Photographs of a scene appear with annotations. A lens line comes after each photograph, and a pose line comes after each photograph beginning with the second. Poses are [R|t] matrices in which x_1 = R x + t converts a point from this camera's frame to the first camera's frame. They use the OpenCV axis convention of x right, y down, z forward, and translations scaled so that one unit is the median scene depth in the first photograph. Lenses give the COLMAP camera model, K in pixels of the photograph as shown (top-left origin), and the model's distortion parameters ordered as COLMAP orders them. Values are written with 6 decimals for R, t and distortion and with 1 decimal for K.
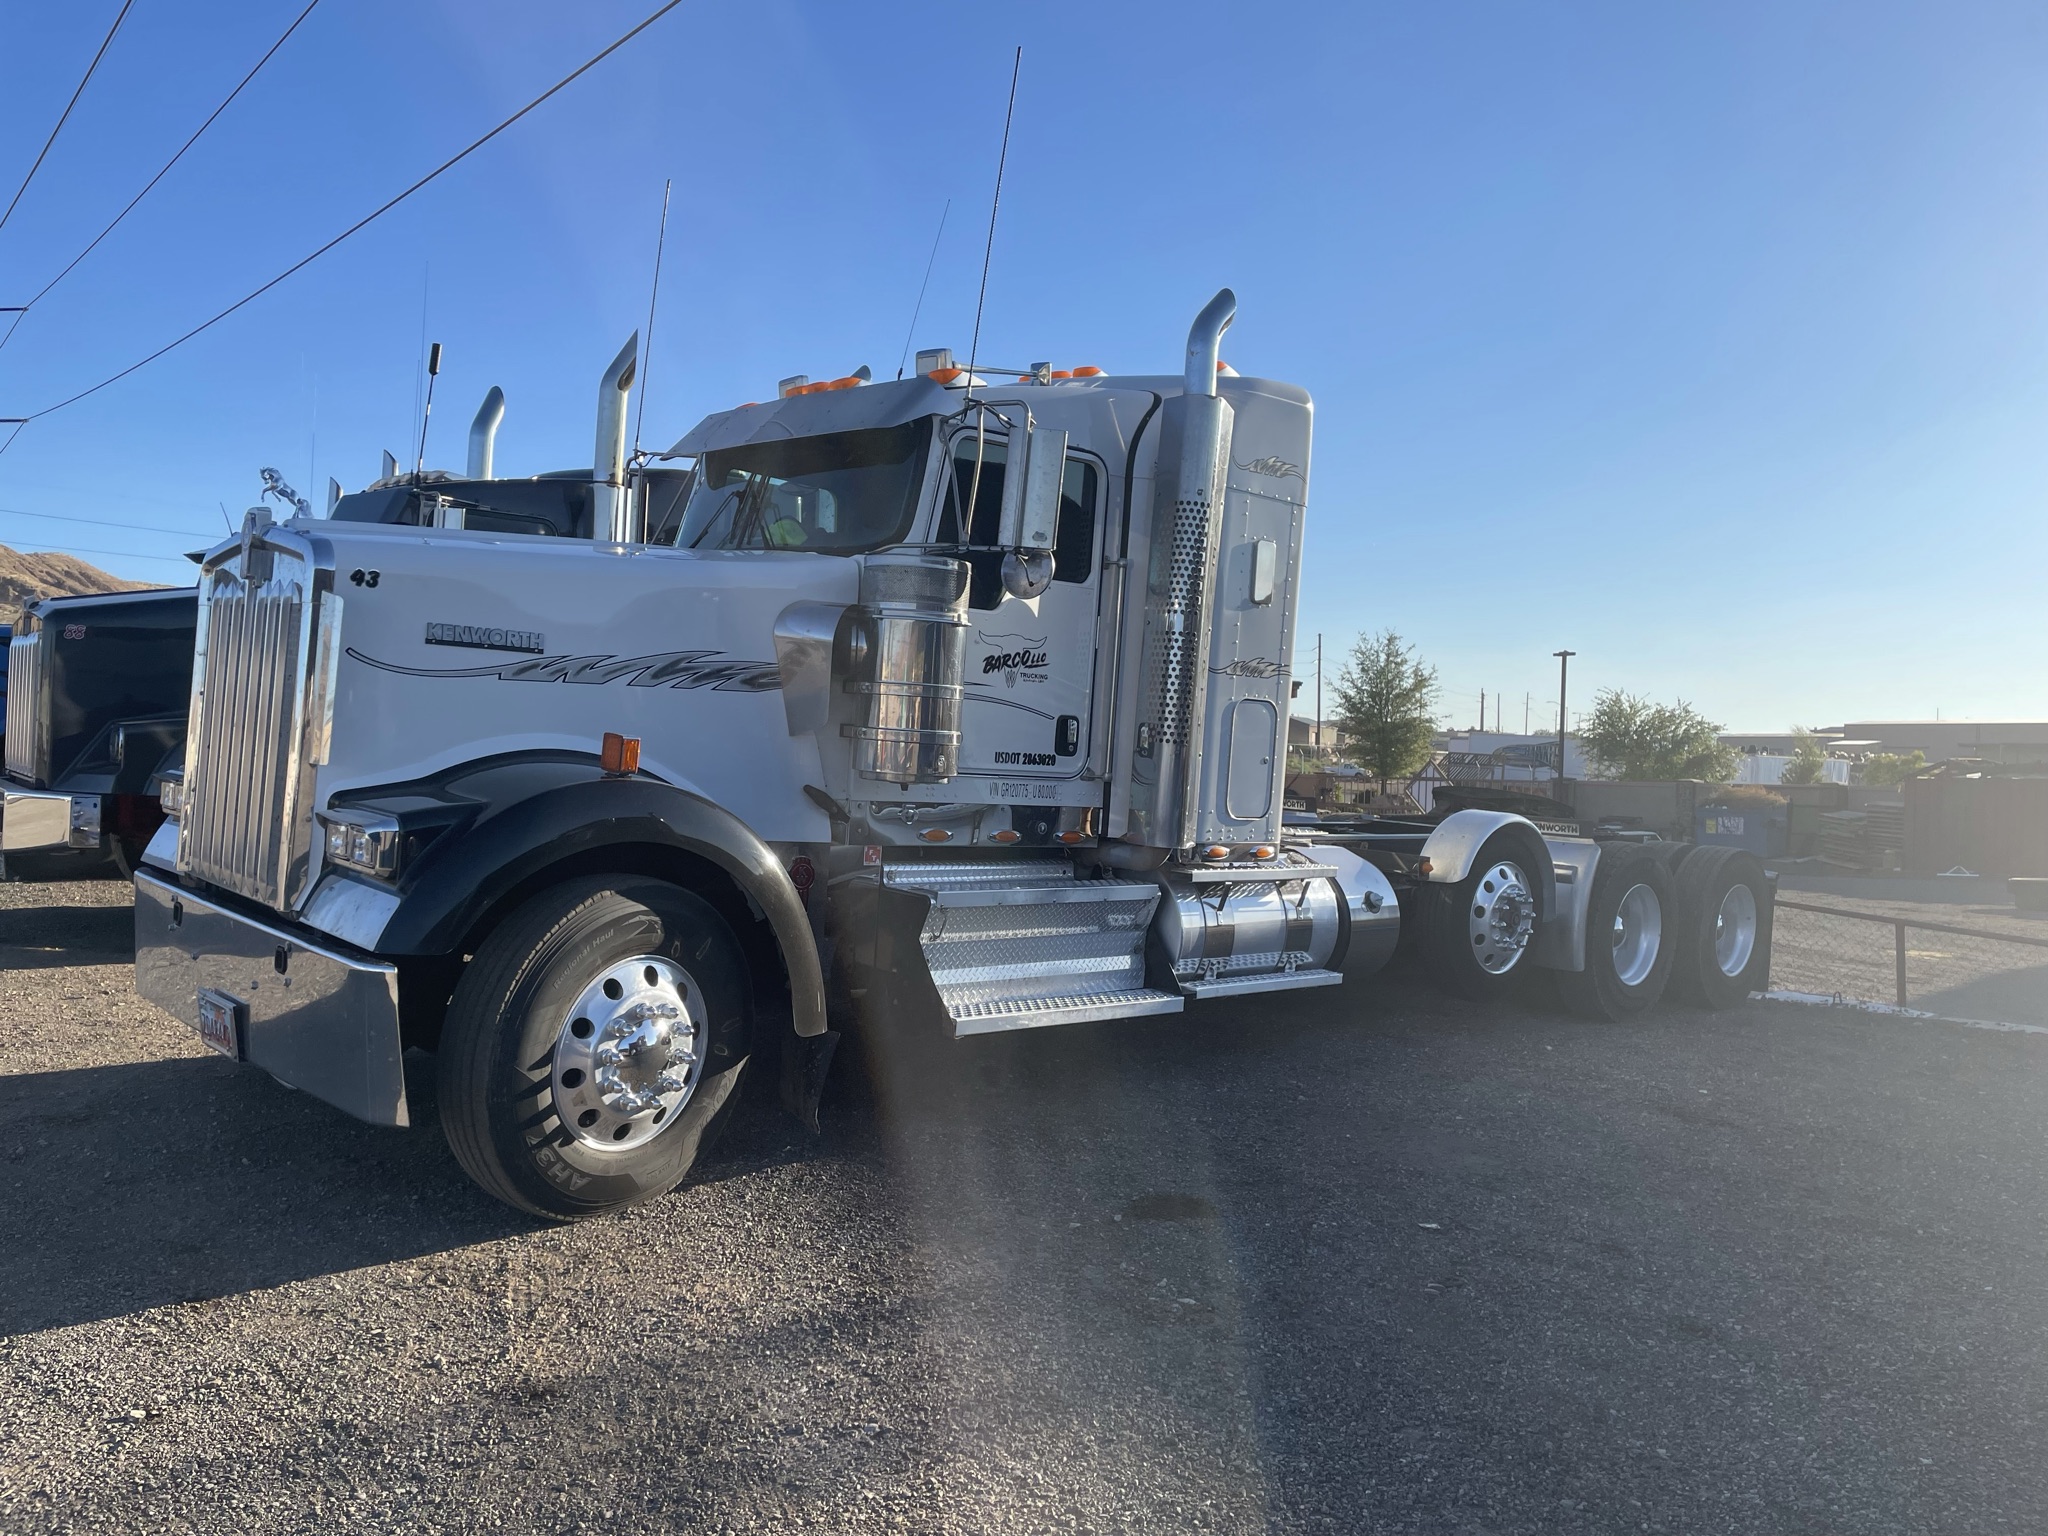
lens RADIAL K [[1570.8, 0, 1022.8], [0, 1570.8, 769.9], [0, 0, 1]] dist [0.090789, -0.112234]
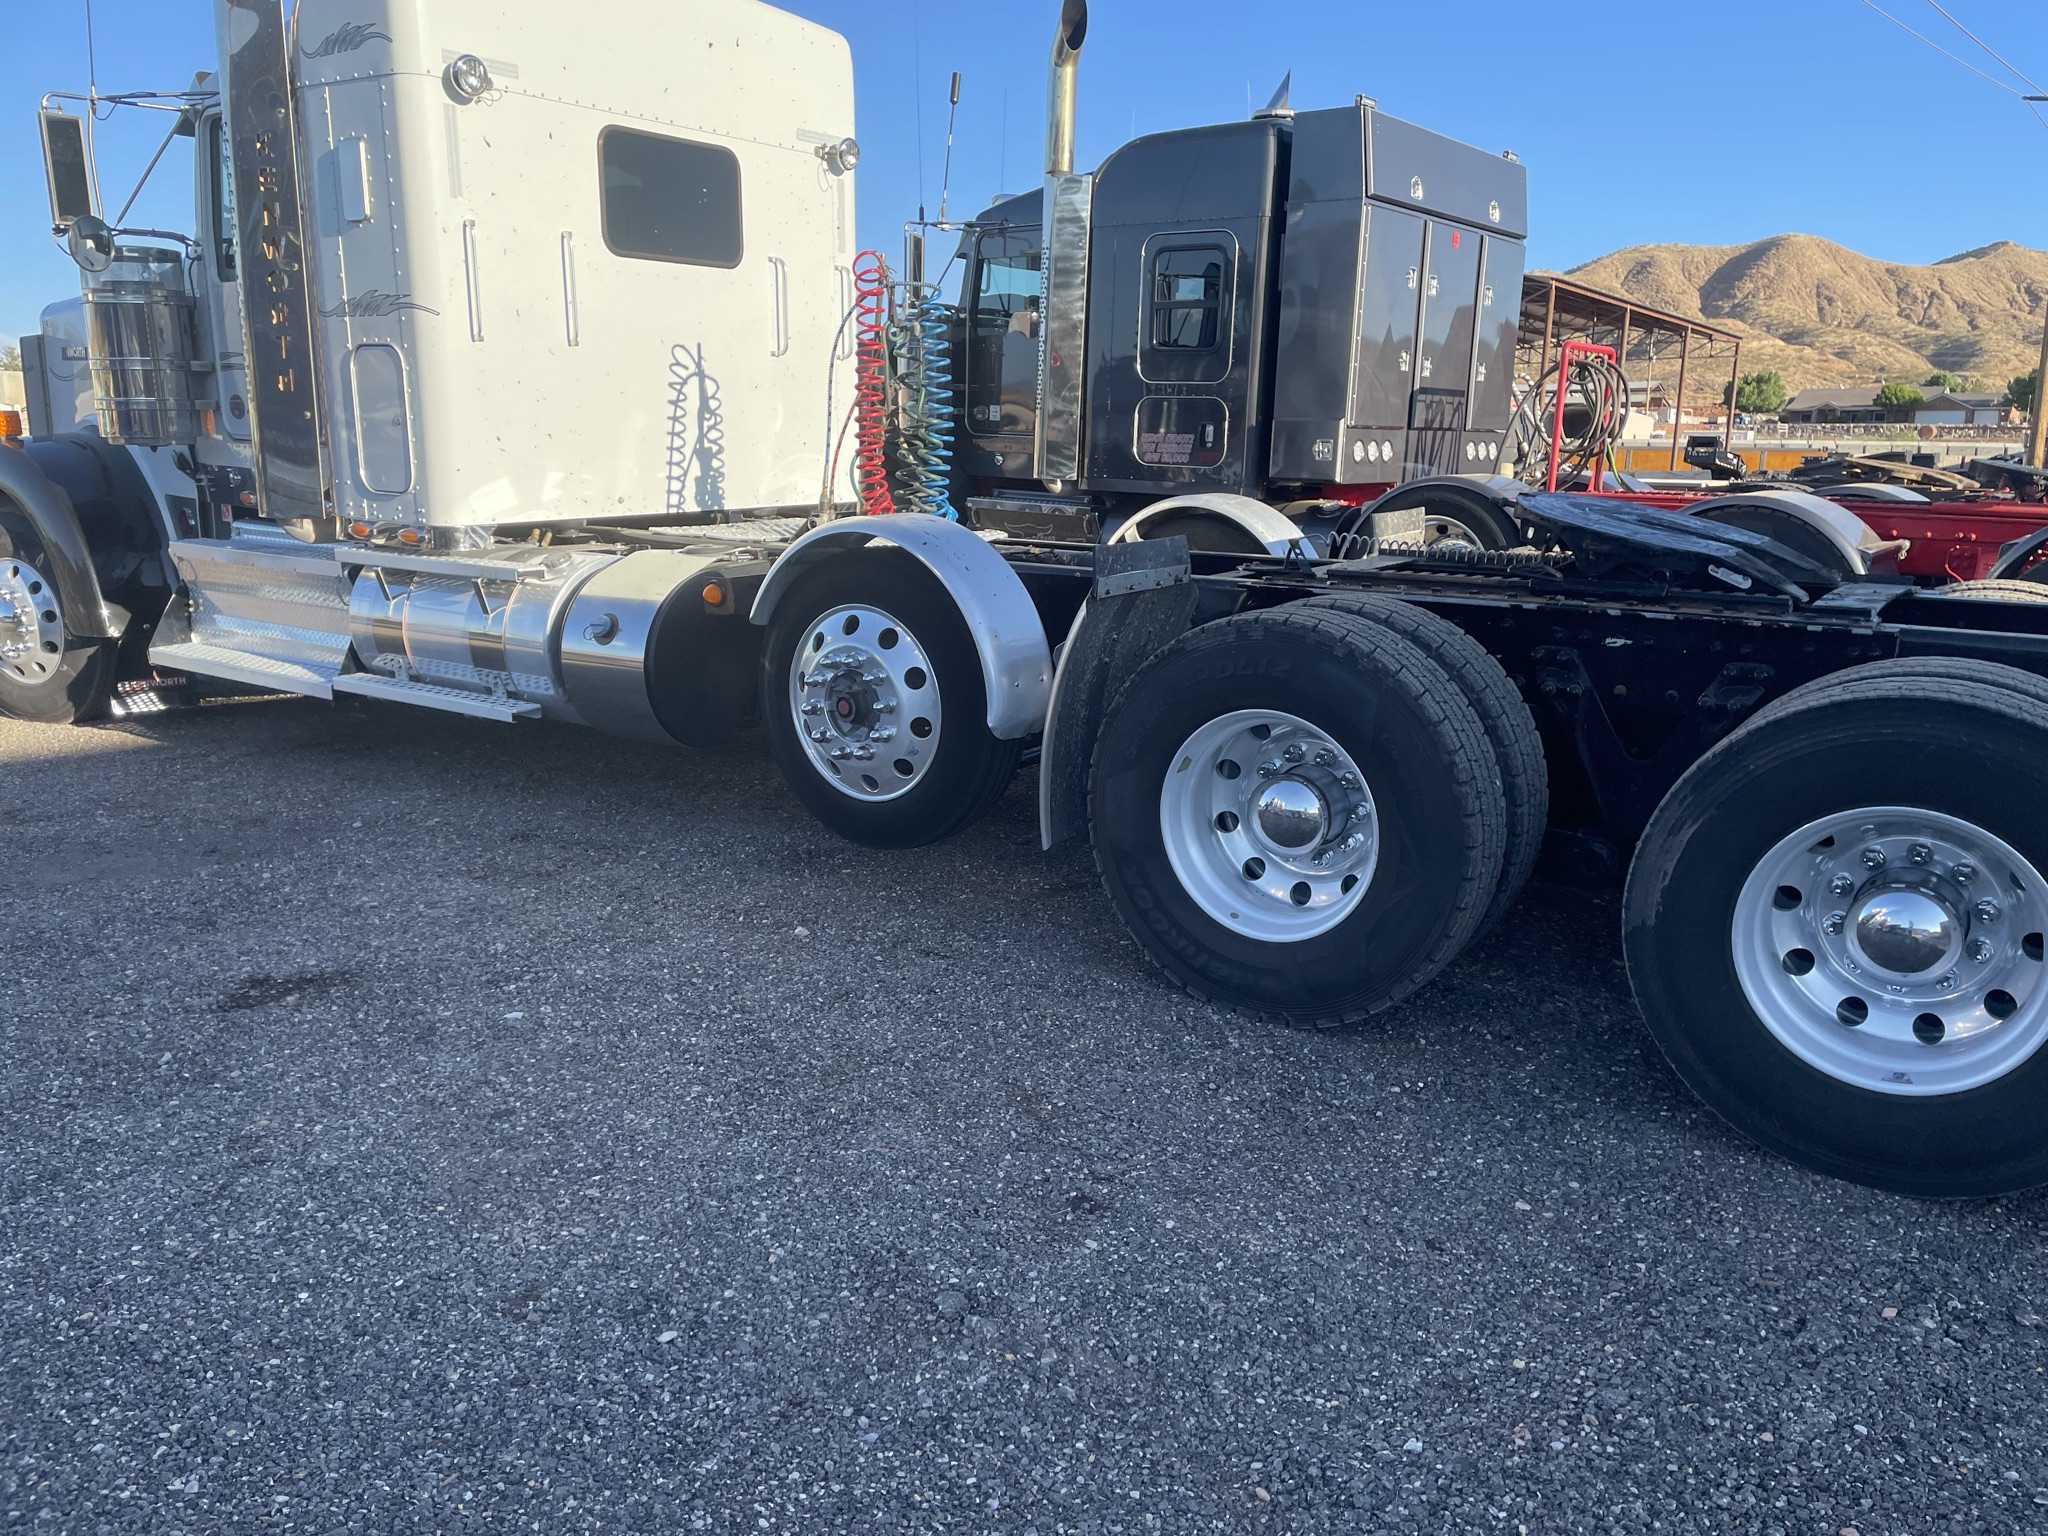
lens RADIAL K [[1570.8, 0, 1065.7], [0, 1570.8, 785.9], [0, 0, 1]] dist [0.090789, -0.112234]
pose [[0.225692, 0.168649, -0.959490, 1.162711], [-0.031928, 0.985653, 0.165737, 0.035747], [0.973675, -0.006771, 0.227838, 1.263870]]
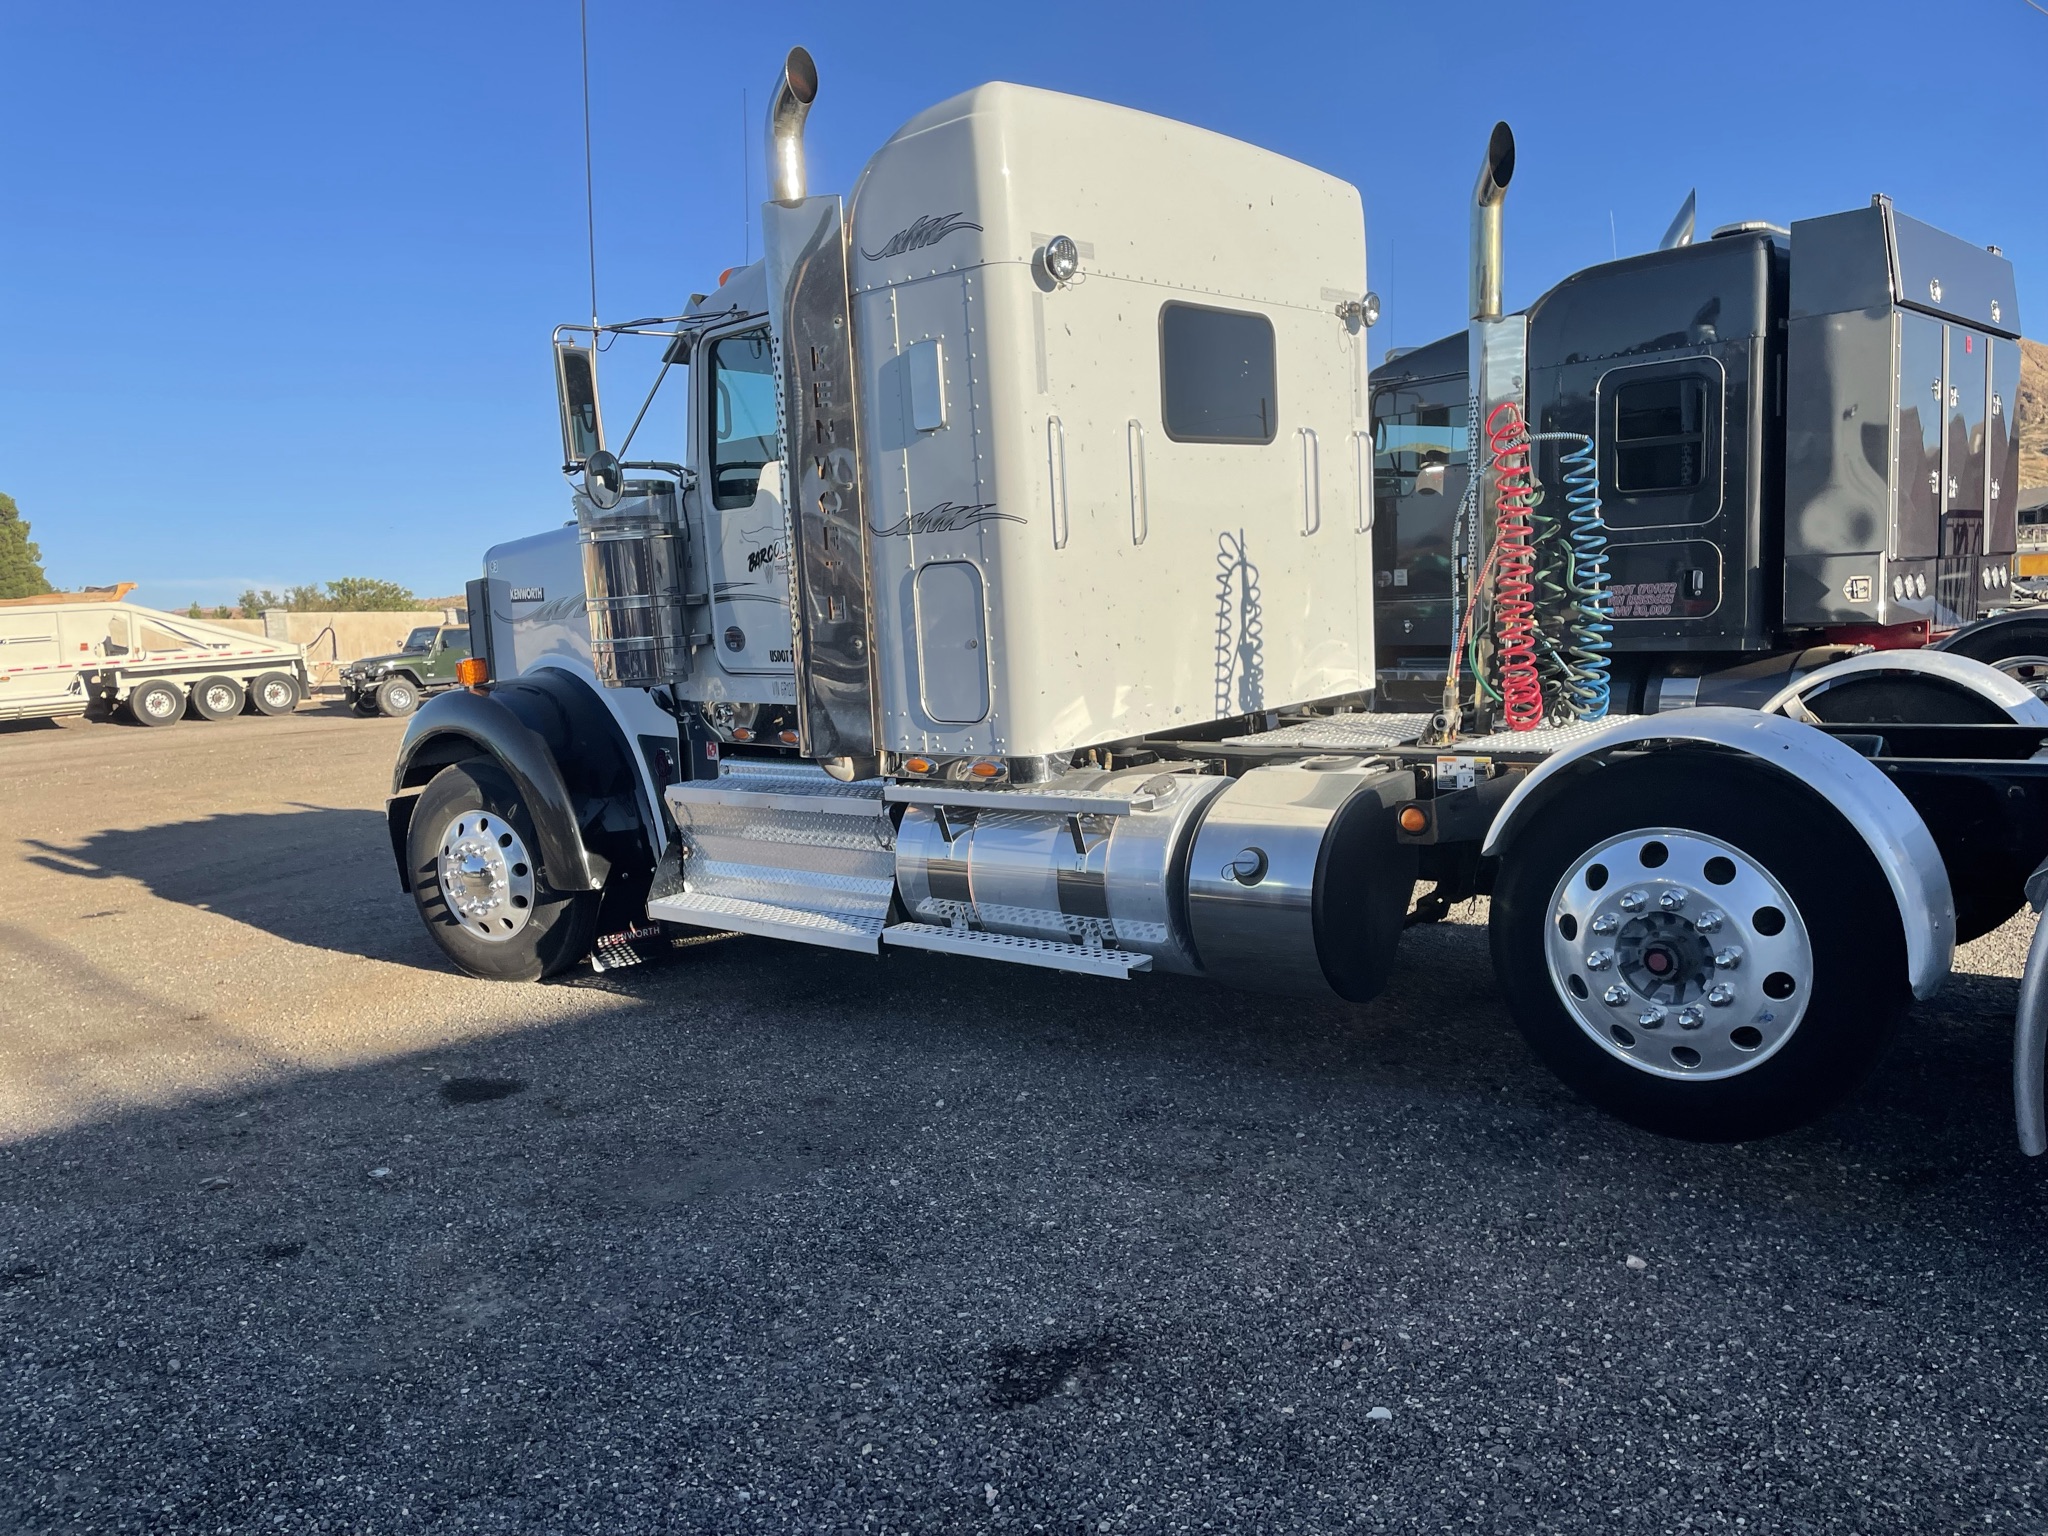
lens RADIAL K [[1570.8, 0, 1018.4], [0, 1570.8, 782.0], [0, 0, 1]] dist [0.090789, -0.112234]
pose [[0.100110, 0.057094, -0.993337, 0.969639], [0.036478, 0.997470, 0.061008, 0.015958], [0.994307, -0.042343, 0.097774, 1.043182]]
